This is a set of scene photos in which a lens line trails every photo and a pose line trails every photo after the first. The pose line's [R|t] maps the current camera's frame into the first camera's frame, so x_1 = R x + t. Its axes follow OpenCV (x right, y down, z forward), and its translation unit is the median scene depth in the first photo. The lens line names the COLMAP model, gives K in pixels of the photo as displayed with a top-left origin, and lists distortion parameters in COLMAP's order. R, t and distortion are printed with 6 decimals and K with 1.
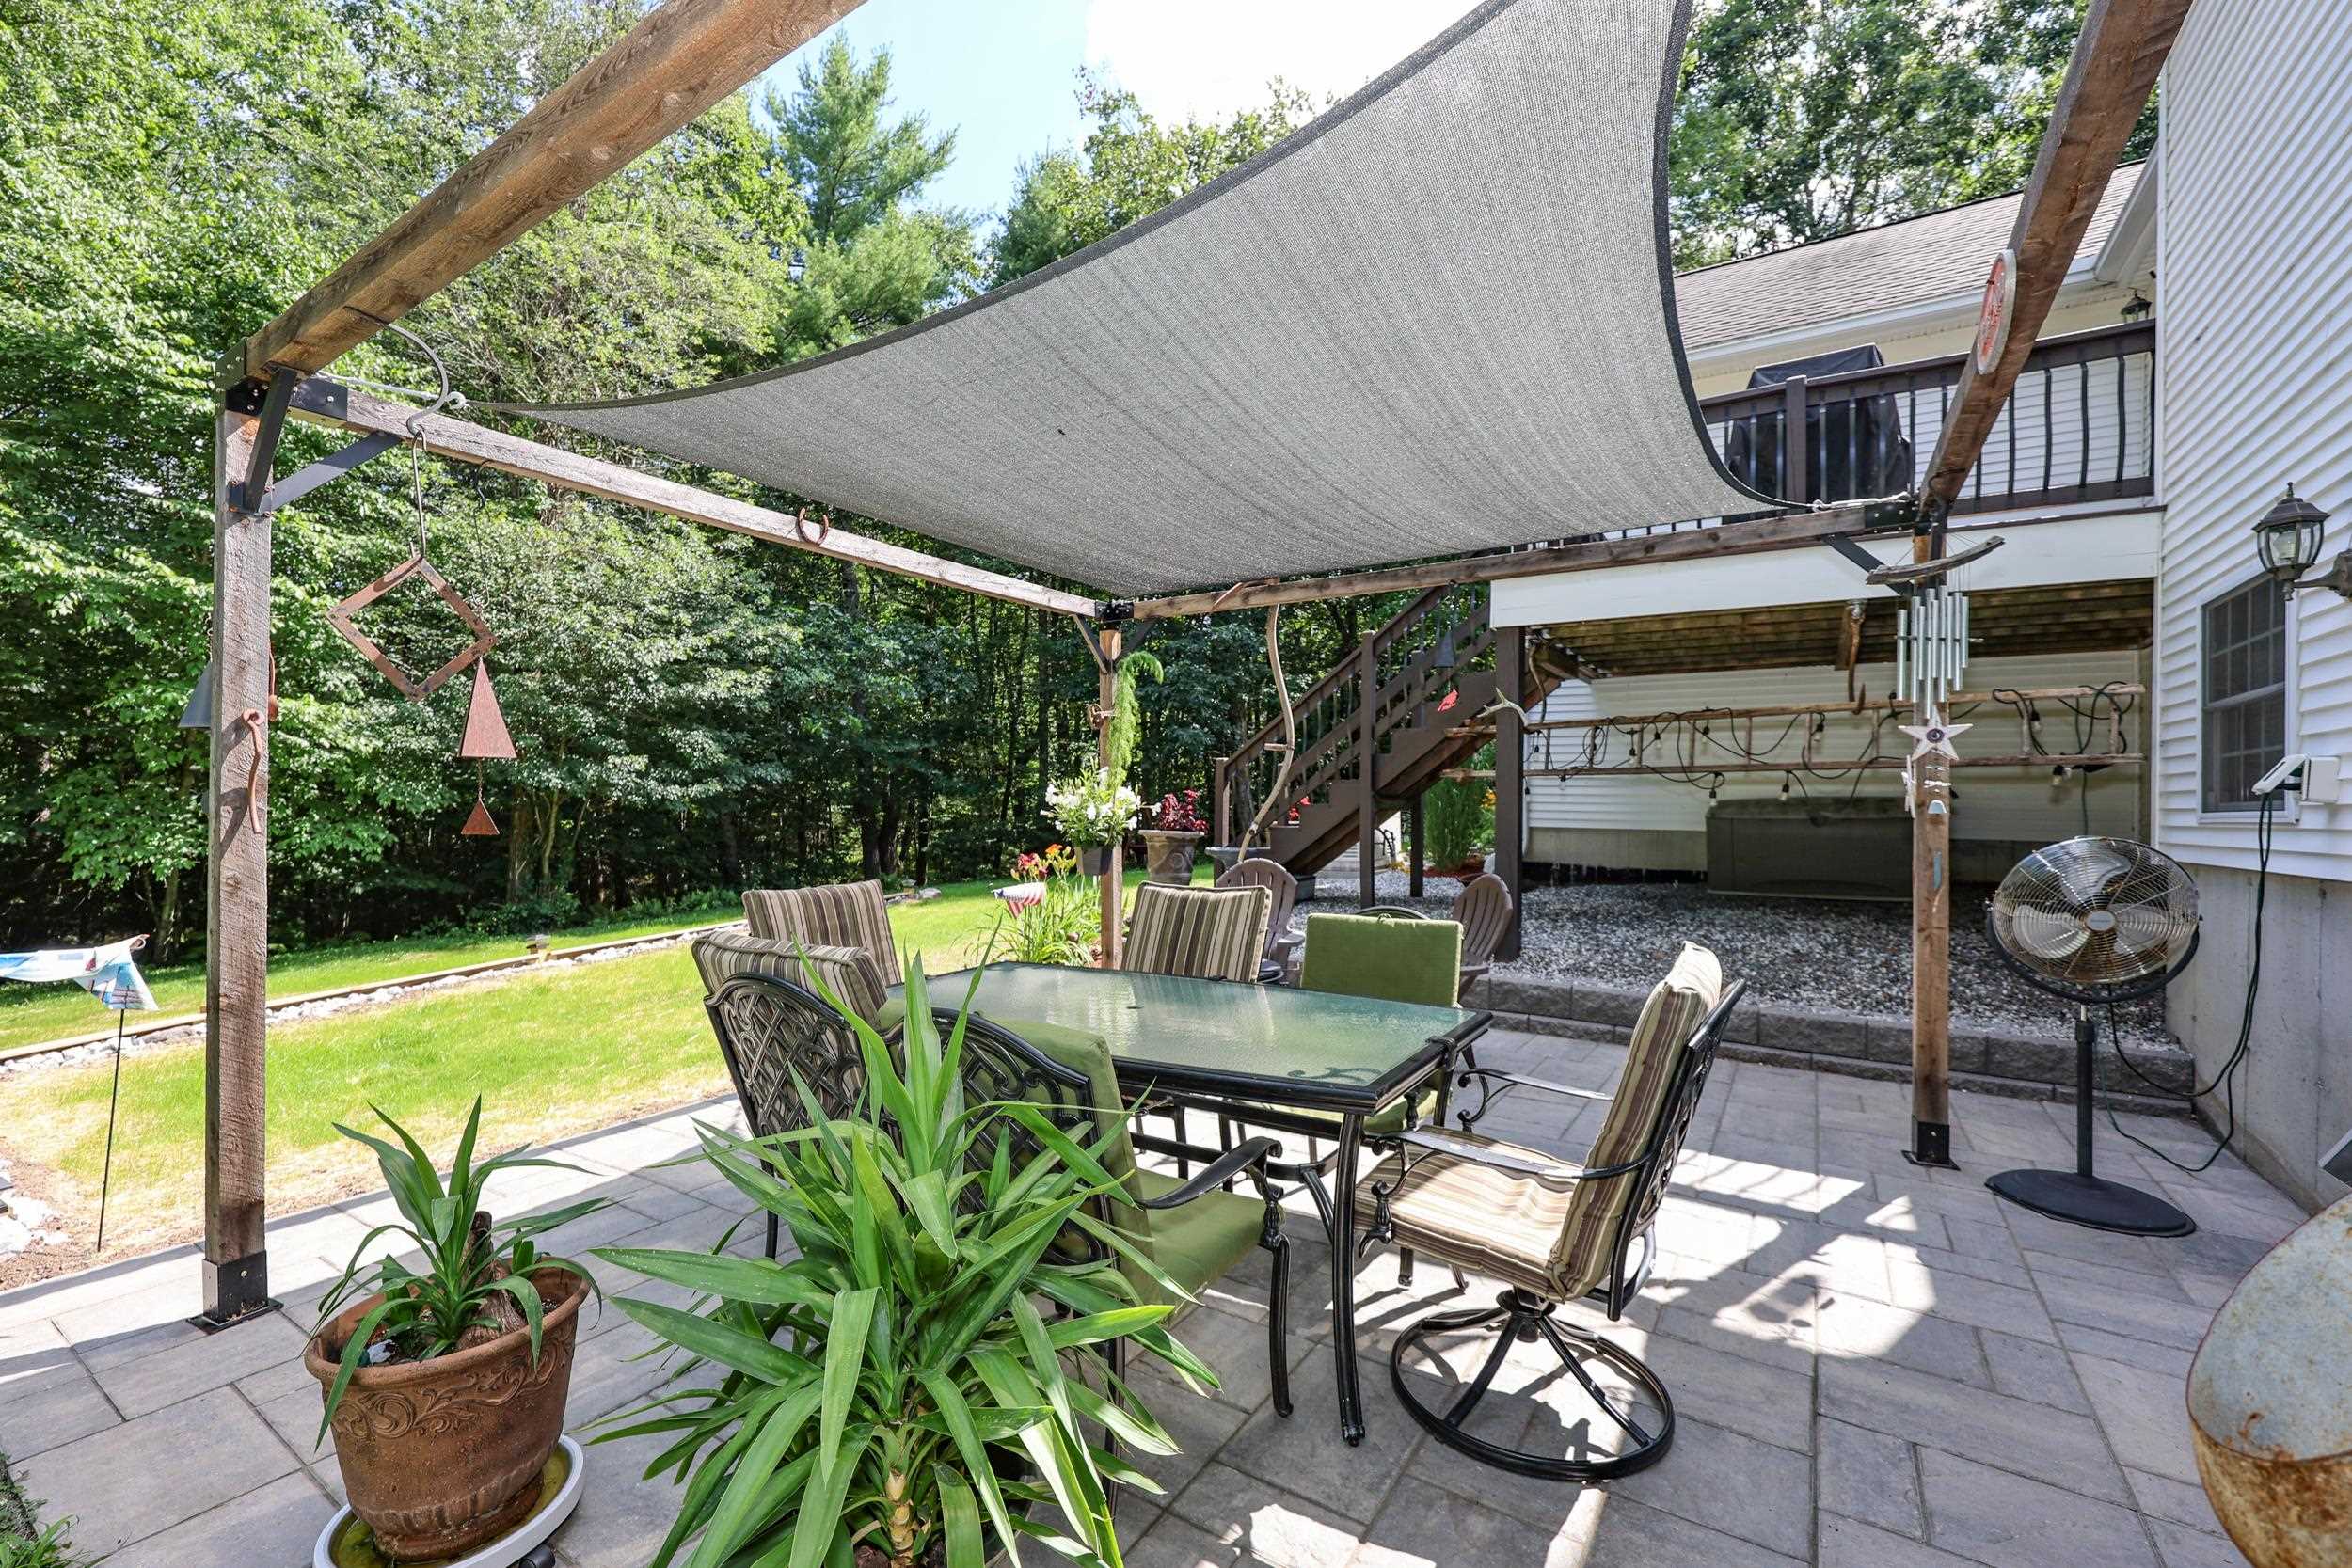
lens RADIAL K [[991.1, 0, 1166.6], [0, 991.1, 798.5], [0, 0, 1]] dist [-0.001389, -0.000593]
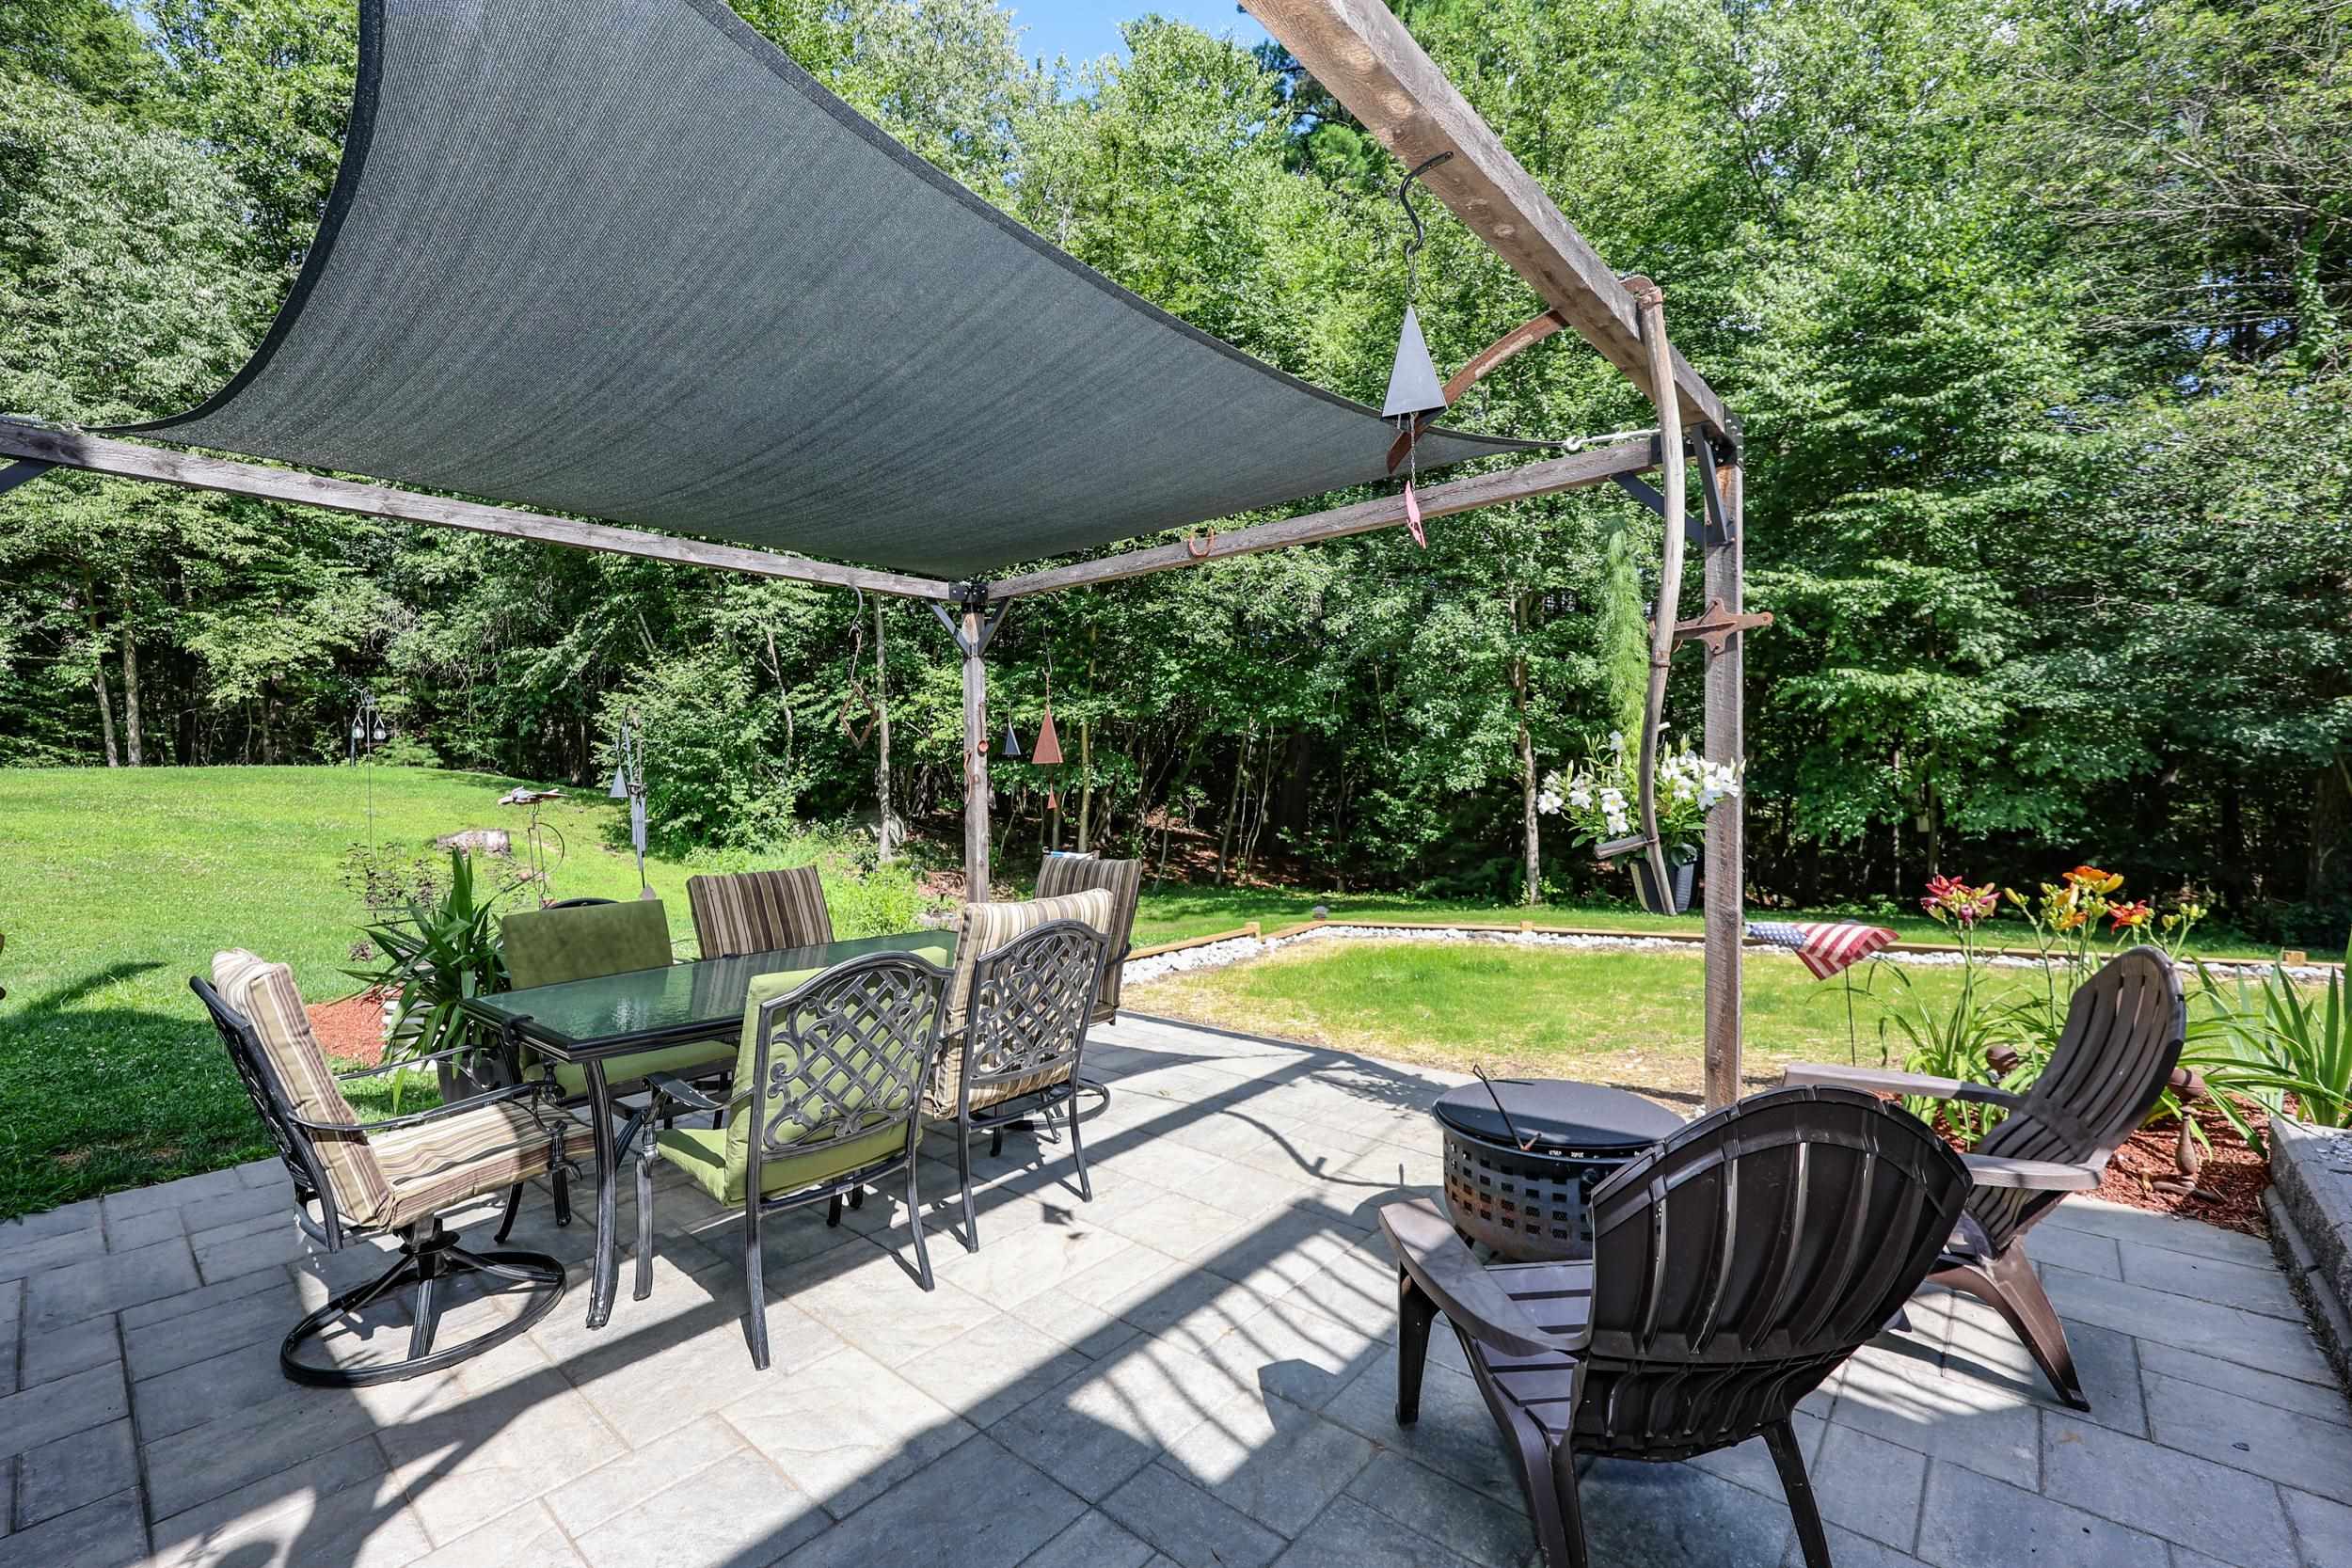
lens RADIAL K [[991.1, 0, 1169.9], [0, 991.1, 785.5], [0, 0, 1]] dist [-0.001389, -0.000593]
pose [[-0.128483, 0.018384, -0.991541, 1.353453], [0.011130, 0.999792, 0.017095, -0.032751], [0.991649, -0.008840, -0.128661, 1.958922]]
